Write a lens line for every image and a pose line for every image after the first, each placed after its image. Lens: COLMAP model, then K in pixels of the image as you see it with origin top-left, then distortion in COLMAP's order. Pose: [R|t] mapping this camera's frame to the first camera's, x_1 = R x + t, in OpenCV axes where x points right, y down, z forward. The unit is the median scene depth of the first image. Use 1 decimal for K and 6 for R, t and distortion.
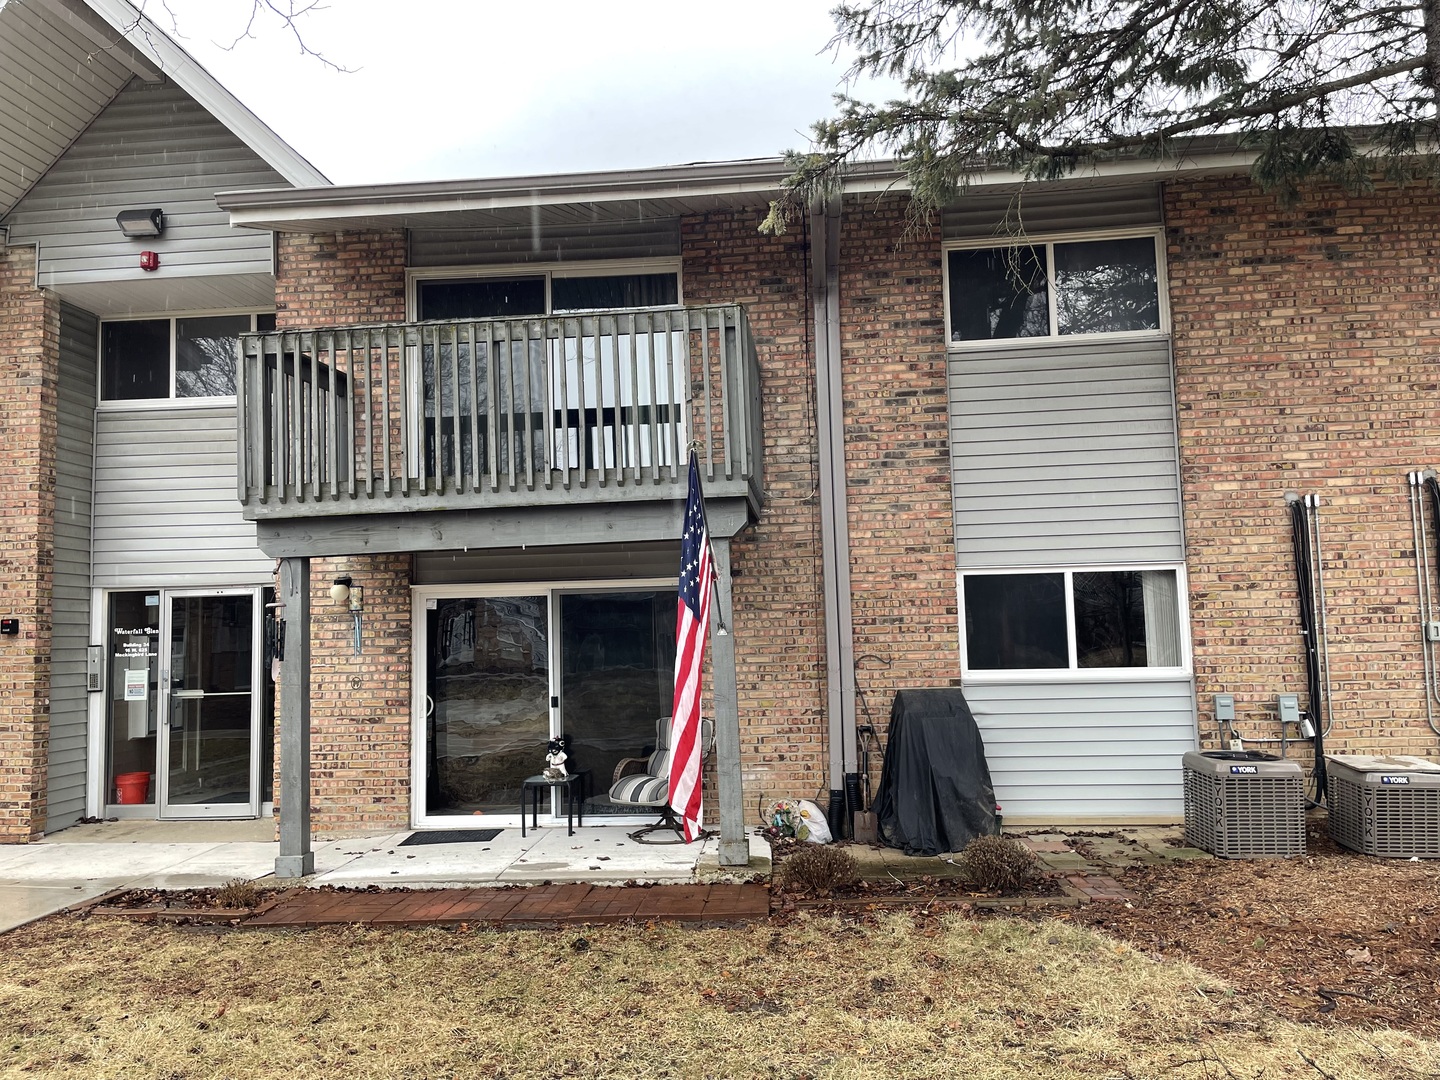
lens RADIAL K [[1108.1, 0, 731.3], [0, 1108.1, 541.4], [0, 0, 1]] dist [0.069235, -0.075777]
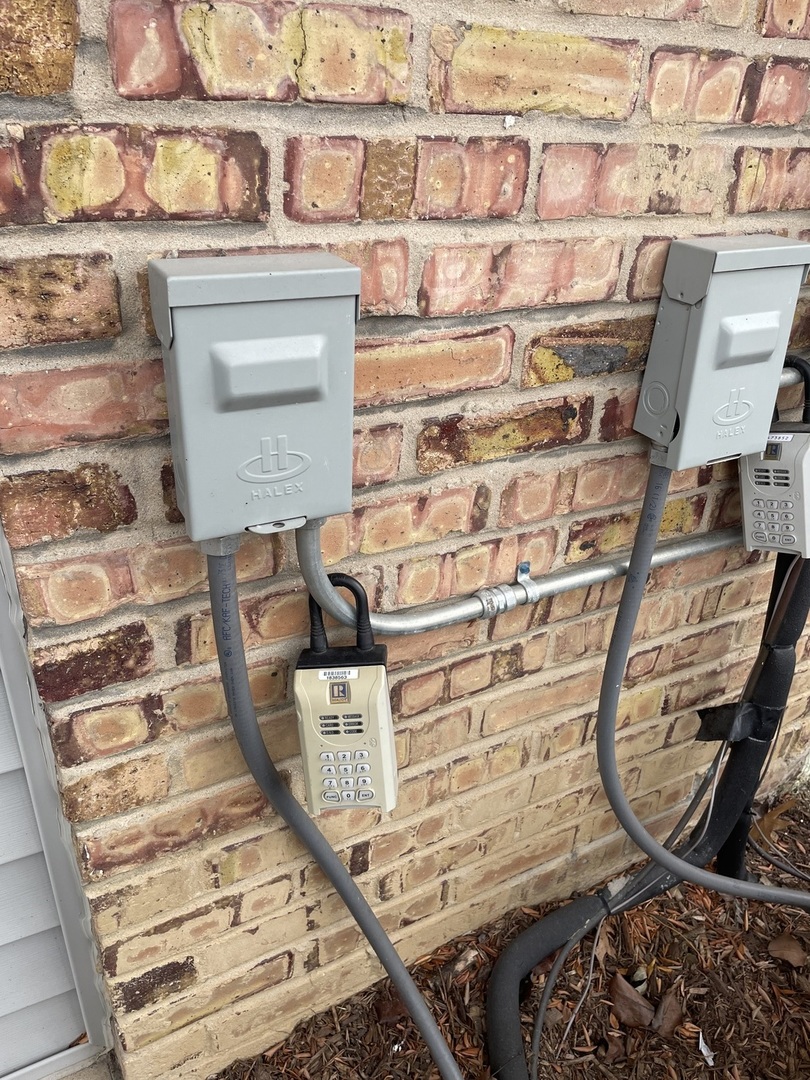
lens RADIAL K [[831.1, 0, 408.0], [0, 831.1, 538.2], [0, 0, 1]] dist [0.069235, -0.075777]
pose [[0.835293, -0.205304, 0.510036, 0.398109], [-0.124475, 0.832963, 0.539145, 0.114392], [-0.535530, -0.513831, 0.670213, 0.908457]]
